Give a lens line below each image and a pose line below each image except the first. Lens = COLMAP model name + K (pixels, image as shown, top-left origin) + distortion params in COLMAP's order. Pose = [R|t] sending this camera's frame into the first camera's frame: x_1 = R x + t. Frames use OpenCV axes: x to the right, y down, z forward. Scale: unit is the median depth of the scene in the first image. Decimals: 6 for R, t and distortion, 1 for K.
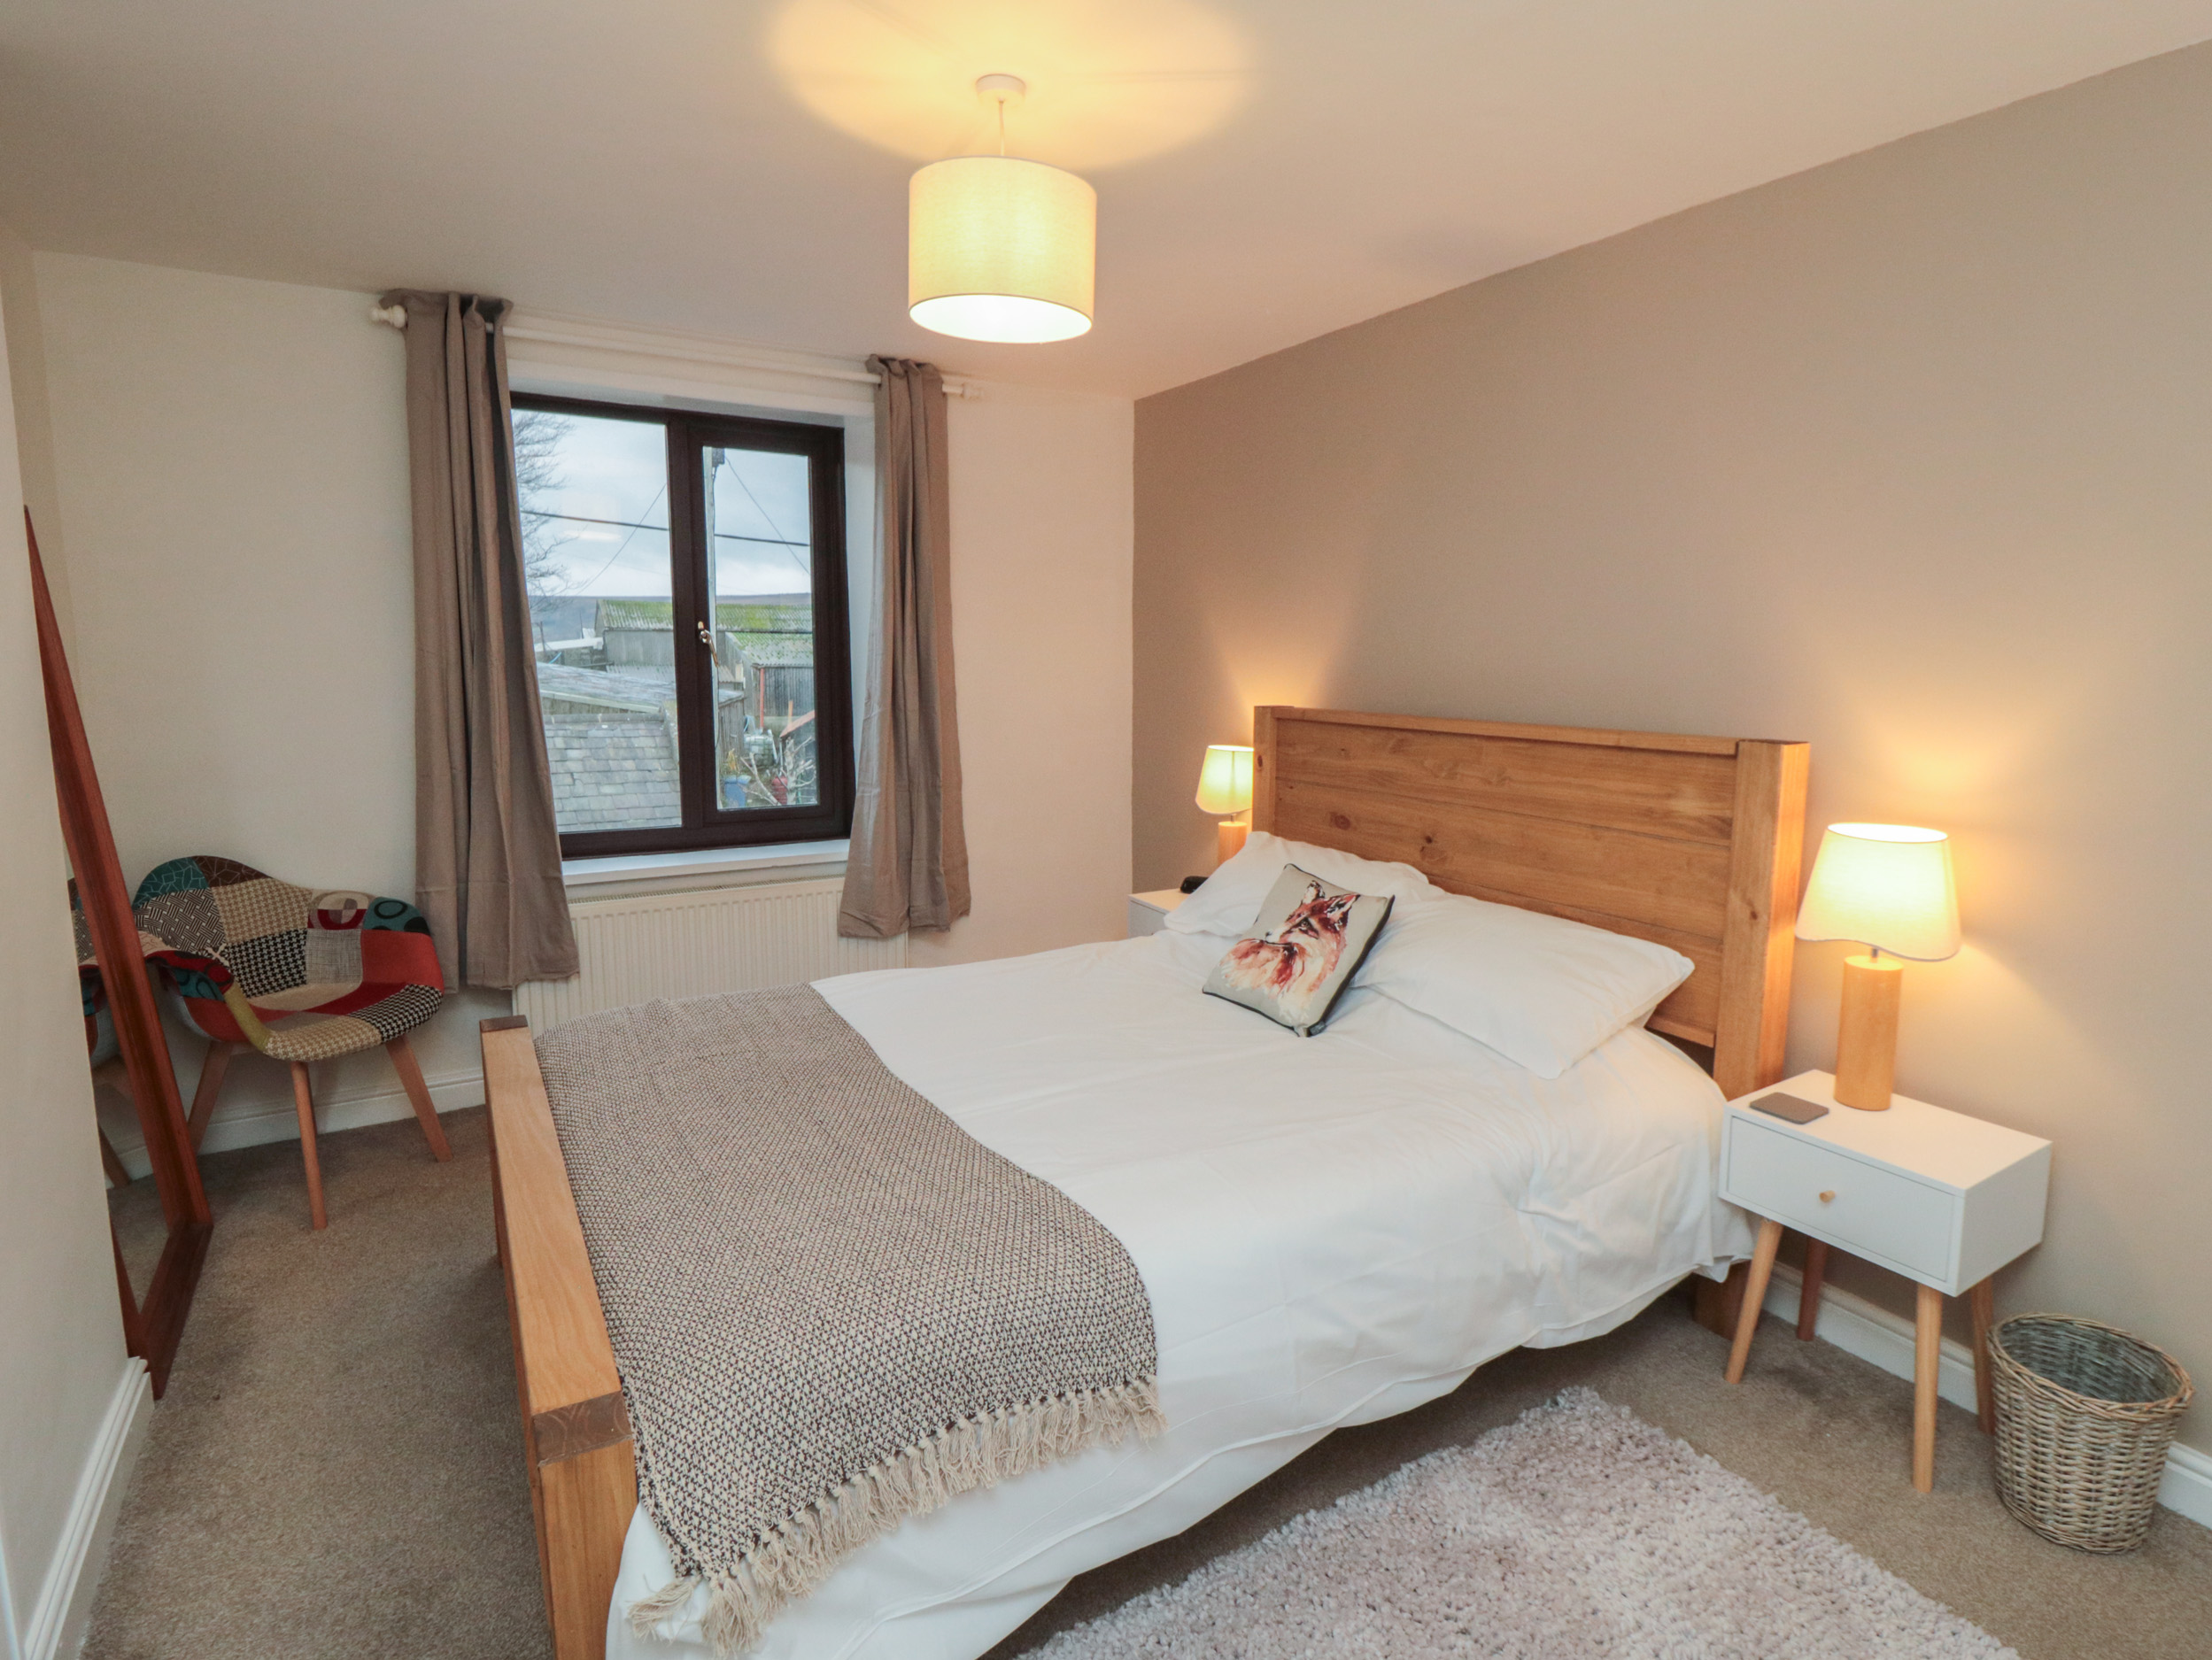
lens RADIAL K [[1152.4, 0, 1132.4], [0, 1152.4, 814.7], [0, 0, 1]] dist [0.002337, -0.015682]
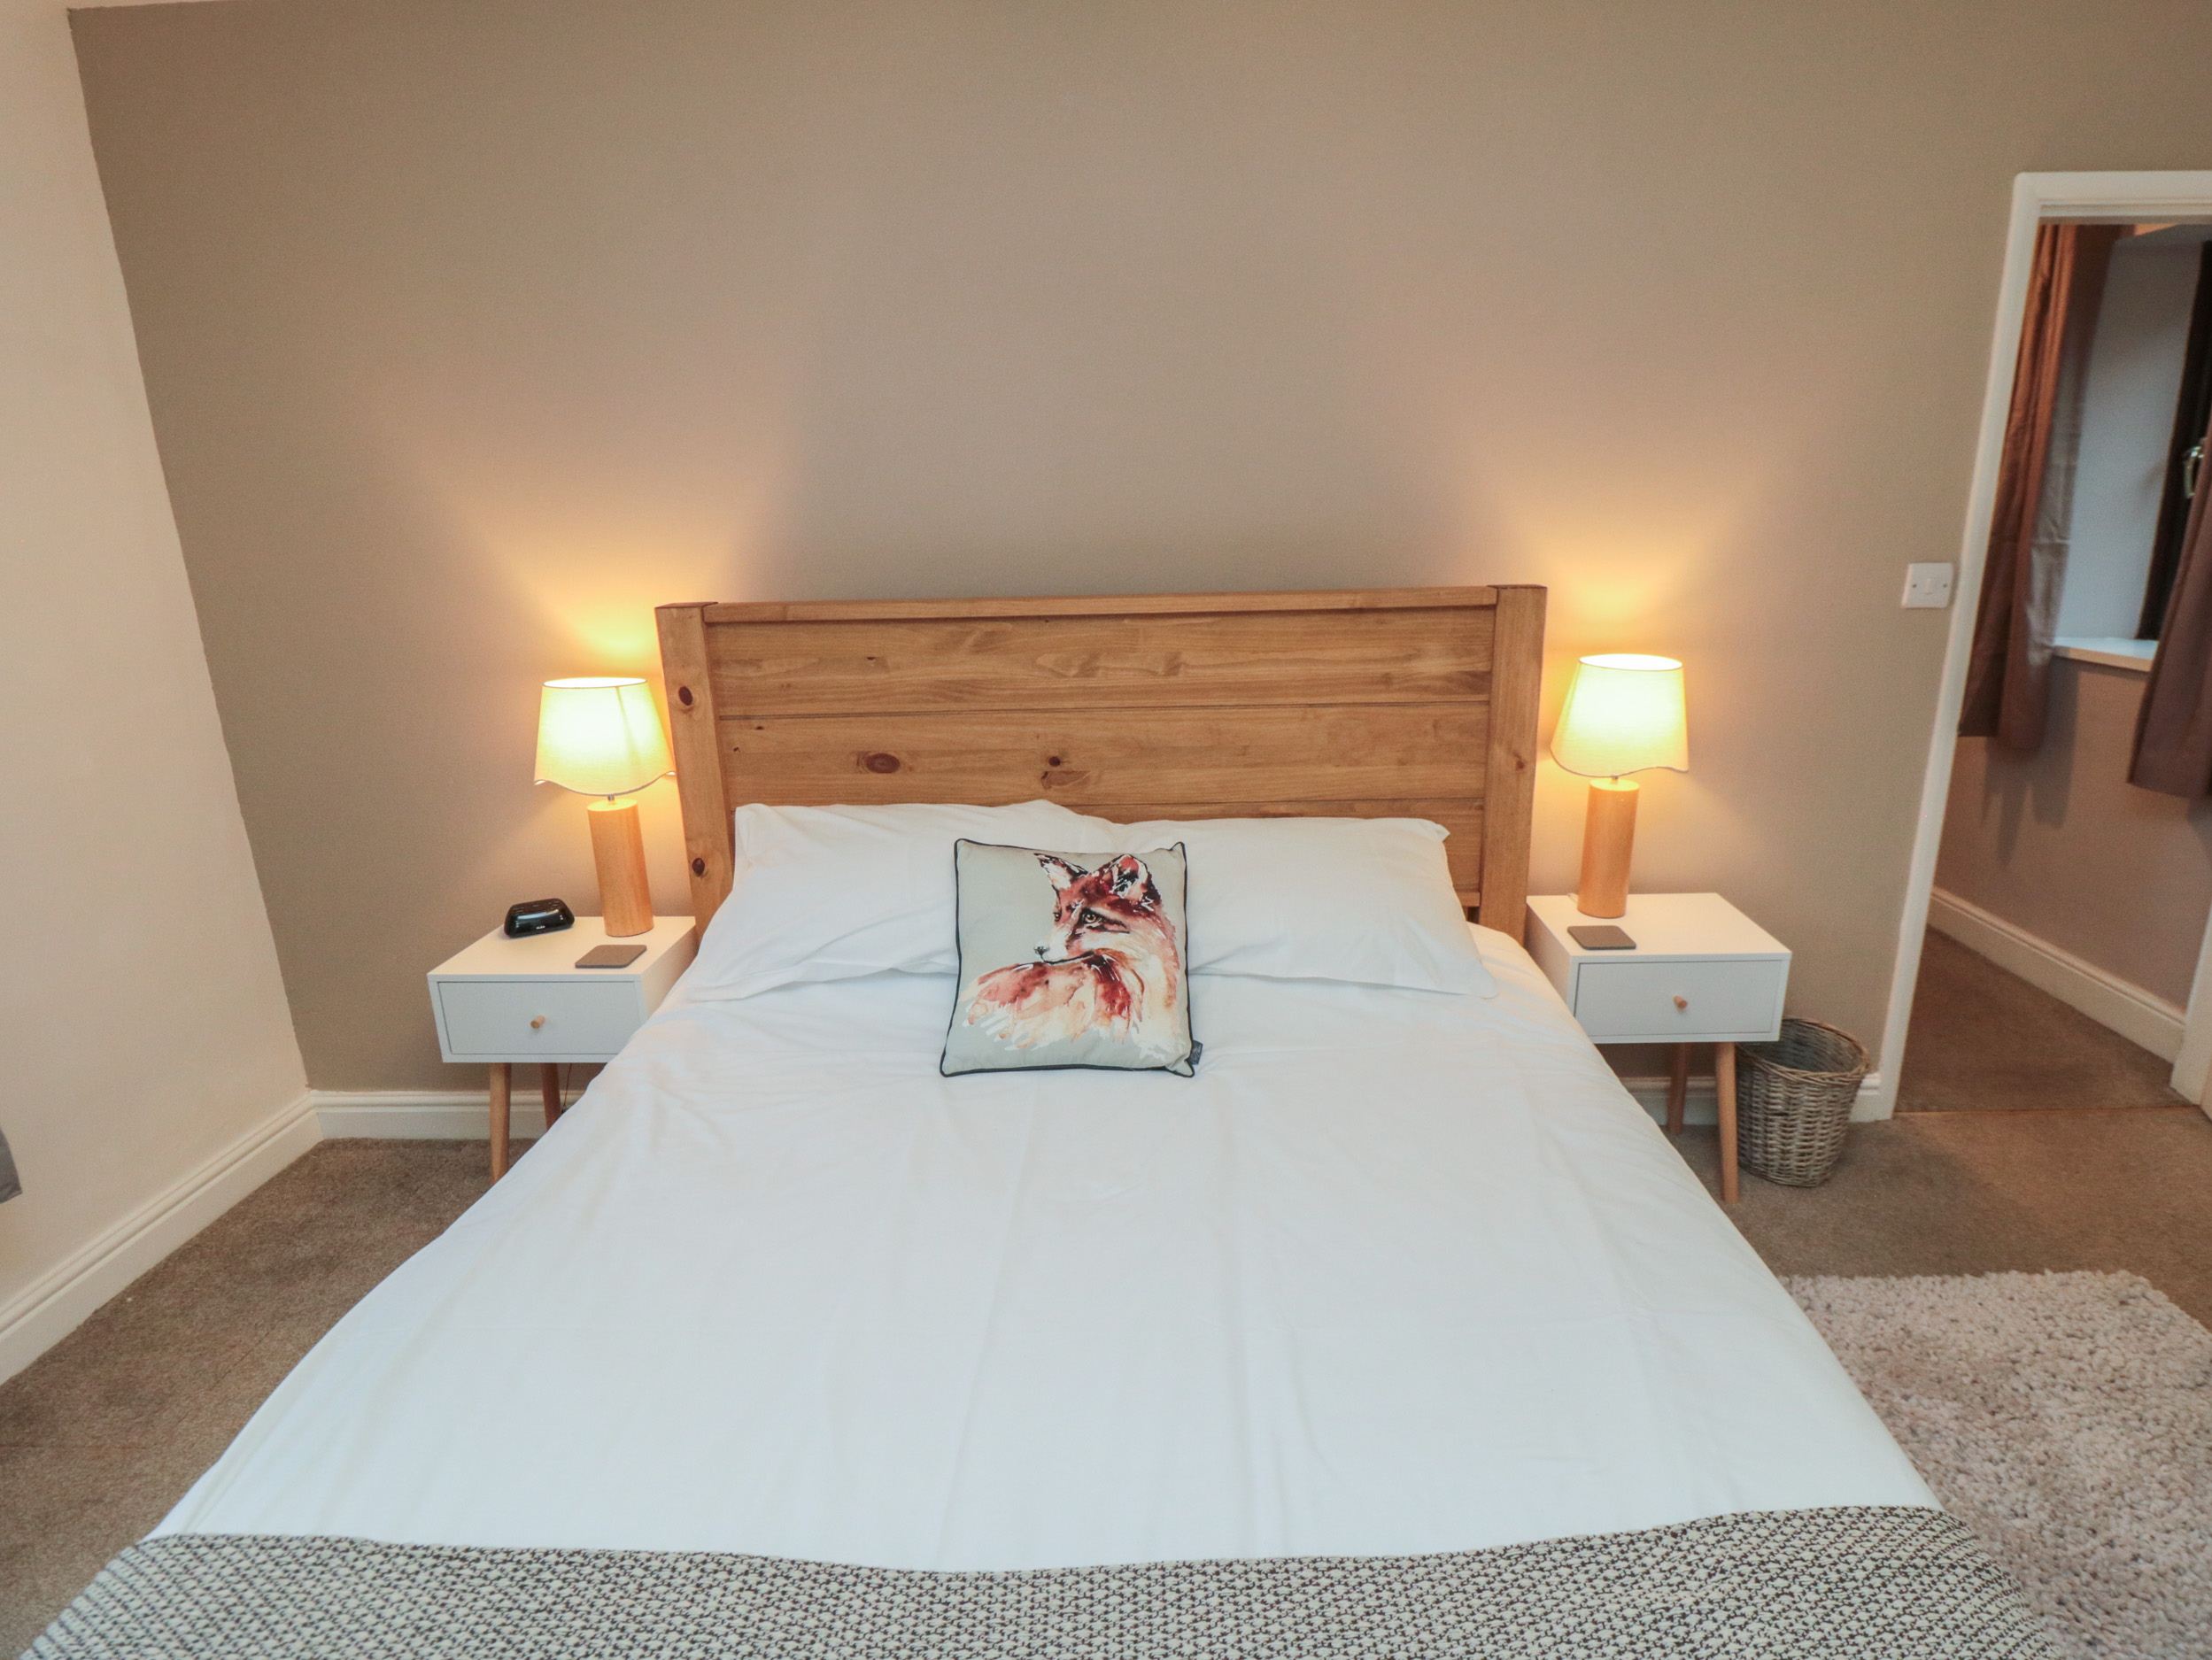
lens RADIAL K [[1152.4, 0, 1132.4], [0, 1152.4, 814.7], [0, 0, 1]] dist [0.002337, -0.015682]
pose [[0.534832, -0.239569, 0.810285, -0.372646], [0.145334, 0.970755, 0.191085, -0.090244], [-0.832366, 0.015564, 0.554008, 0.603287]]
